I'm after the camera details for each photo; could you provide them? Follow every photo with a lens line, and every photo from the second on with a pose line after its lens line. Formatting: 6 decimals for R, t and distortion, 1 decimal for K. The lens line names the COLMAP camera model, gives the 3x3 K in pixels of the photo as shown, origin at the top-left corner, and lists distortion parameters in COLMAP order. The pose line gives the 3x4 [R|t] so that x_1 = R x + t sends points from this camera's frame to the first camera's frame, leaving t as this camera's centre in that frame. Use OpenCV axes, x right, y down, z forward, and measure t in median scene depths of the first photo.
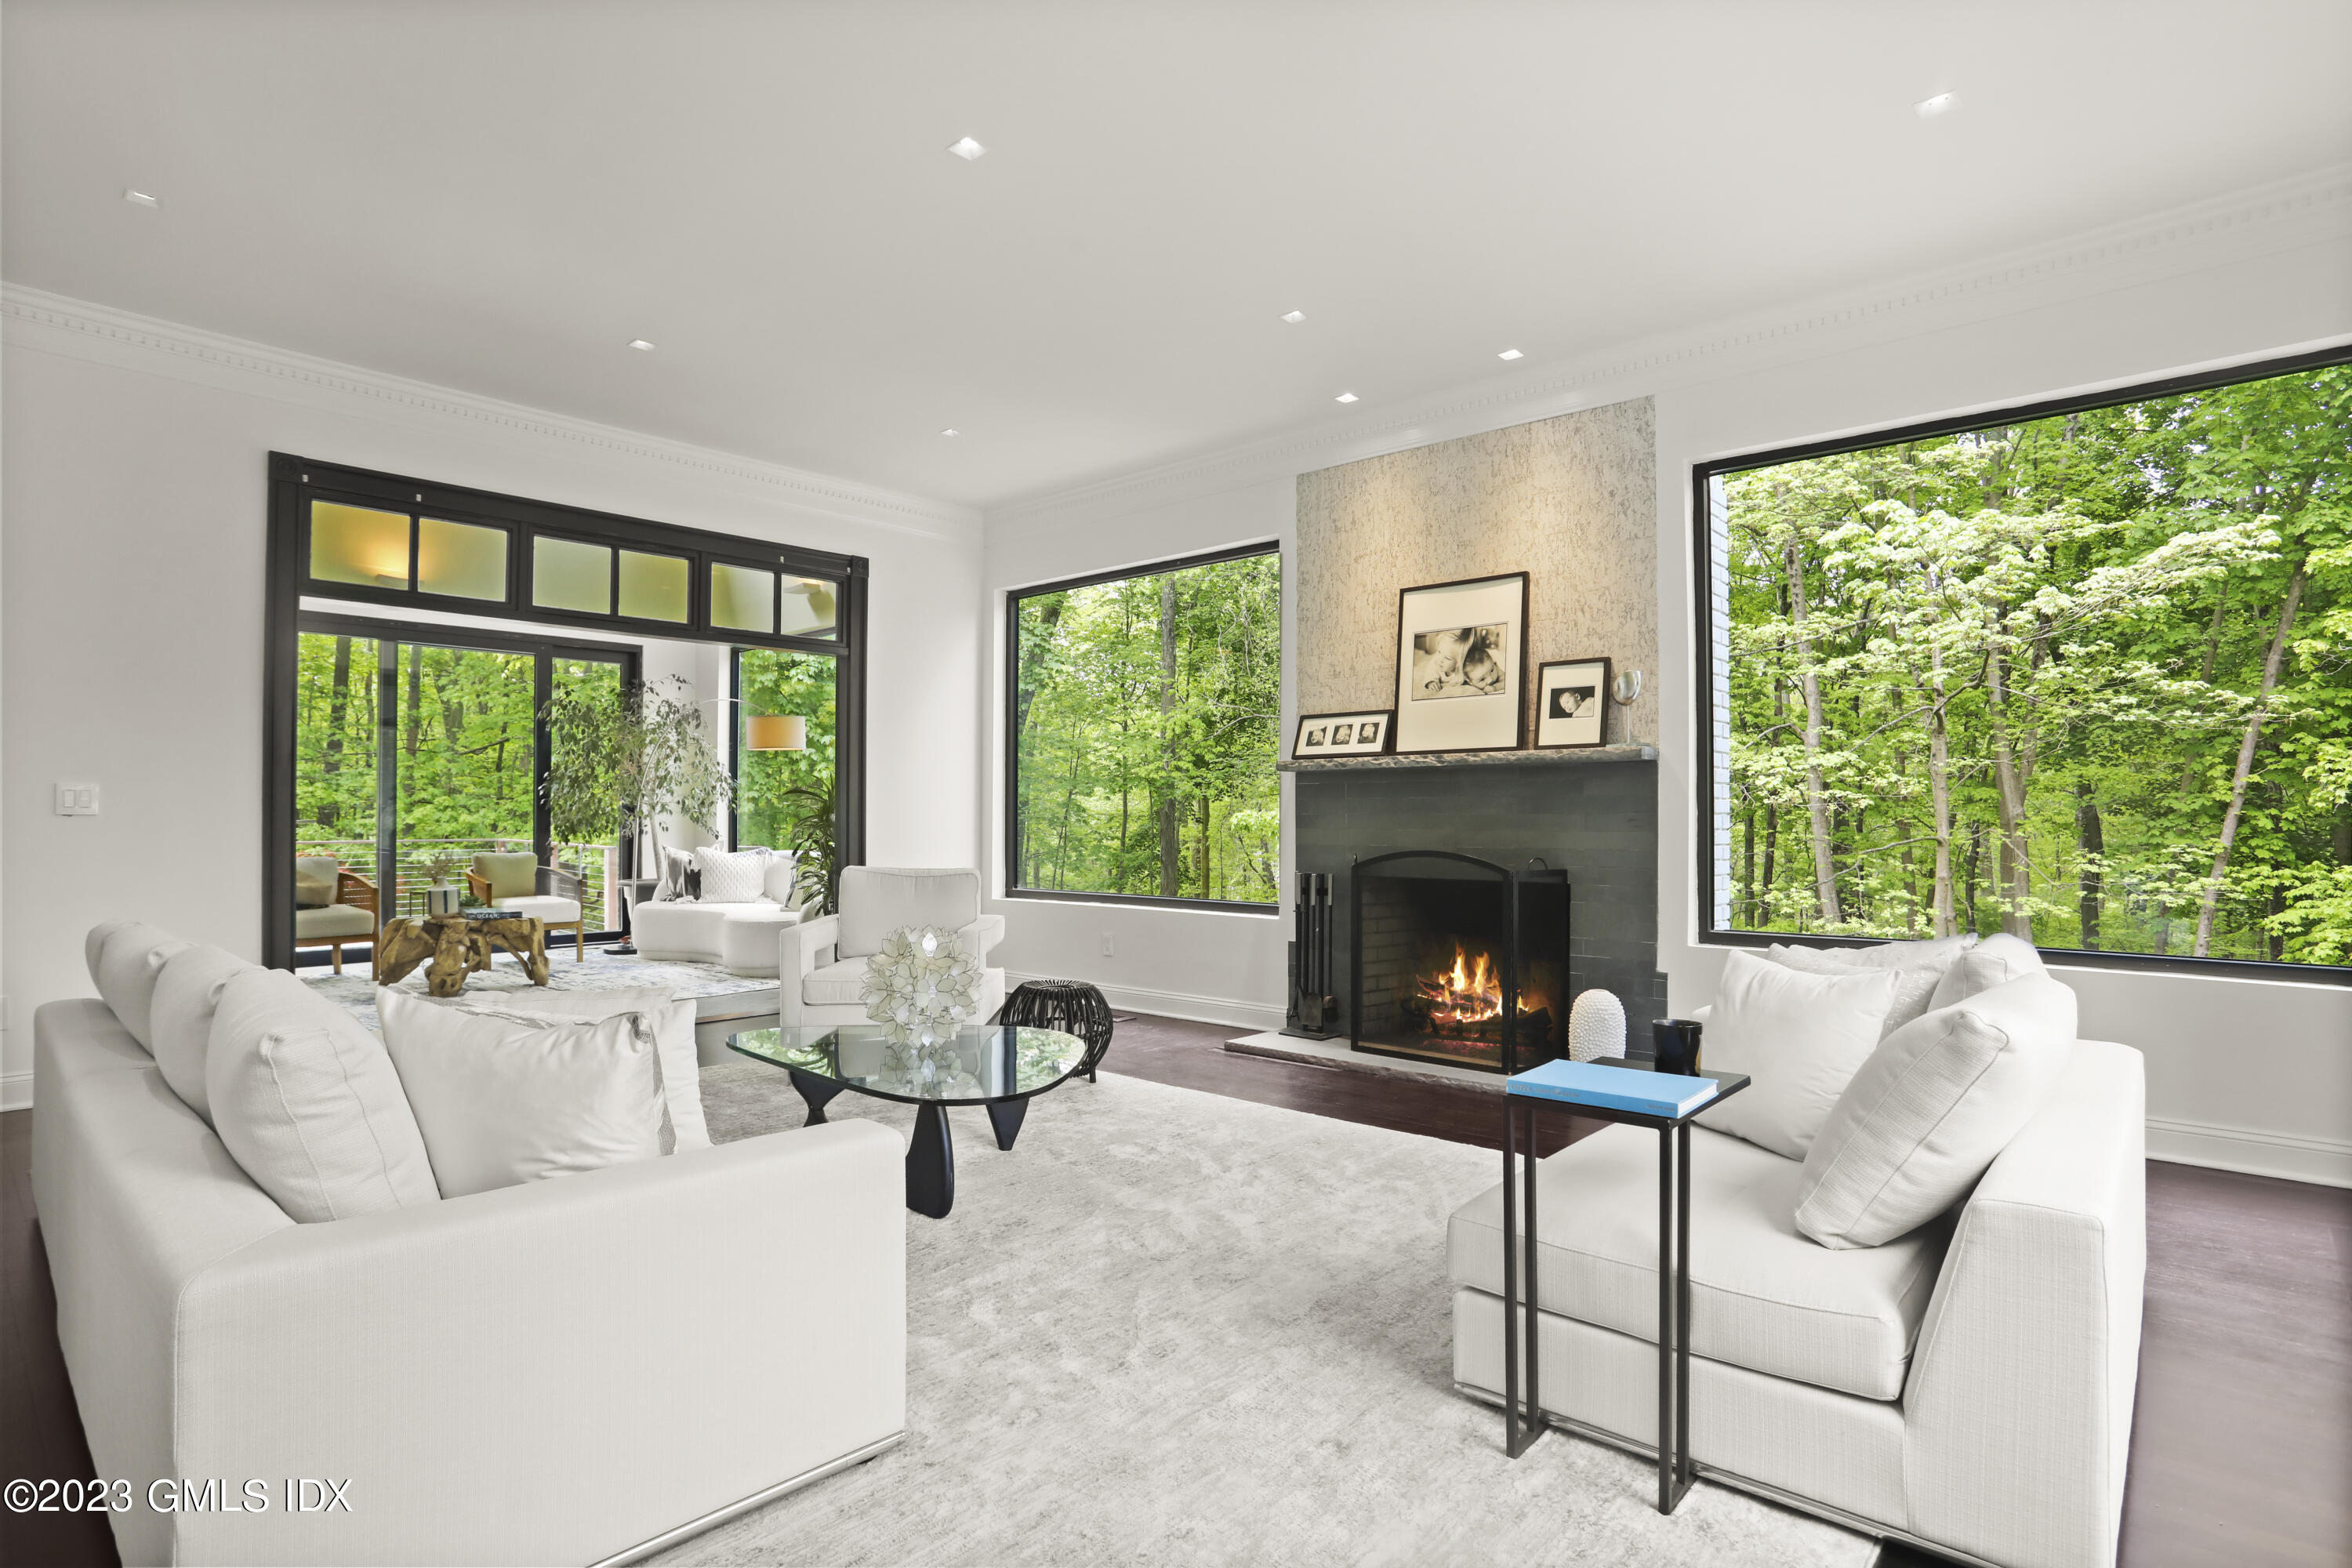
lens RADIAL K [[1198.4, 0, 1178.9], [0, 1198.4, 819.9], [0, 0, 1]] dist [-0.081397, 0.032279]
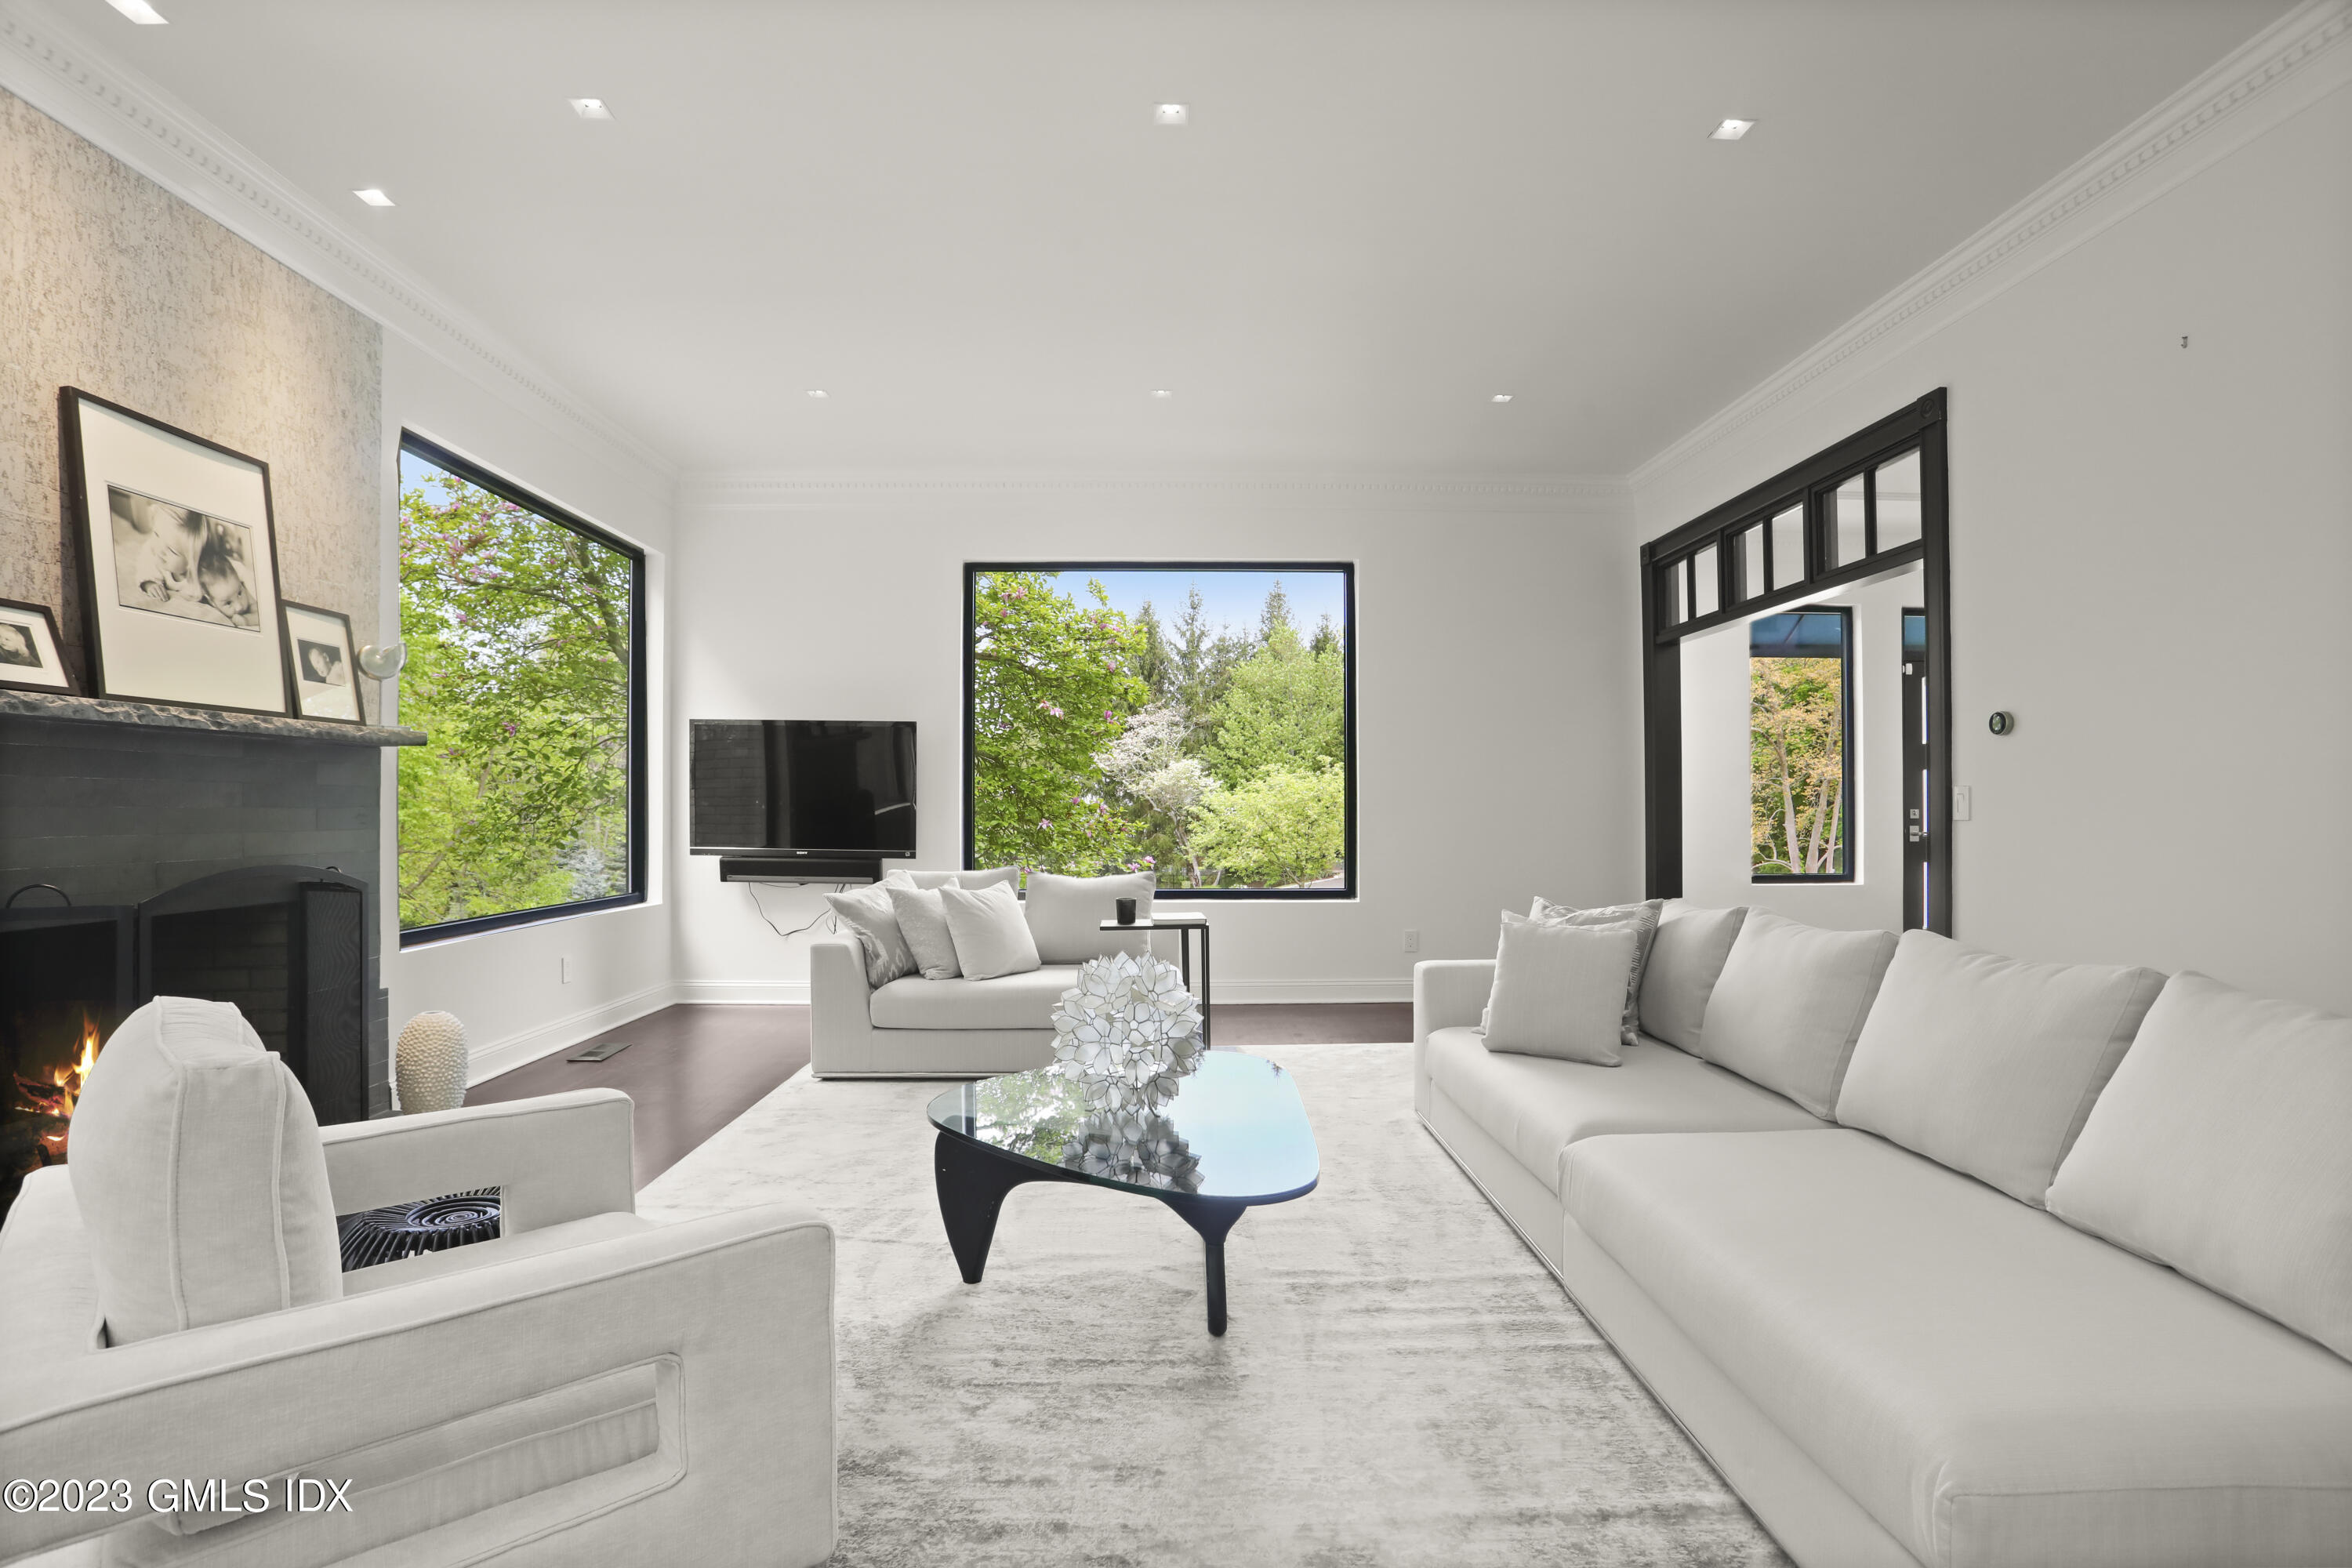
lens RADIAL K [[1122.7, 0, 1181.3], [0, 1122.7, 835.4], [0, 0, 1]] dist [-0.003112, -0.000345]
pose [[-0.681524, -0.011735, 0.731702, -0.555602], [0.007856, 0.999696, 0.023351, -0.000033], [-0.731754, 0.021662, -0.681225, 1.039532]]
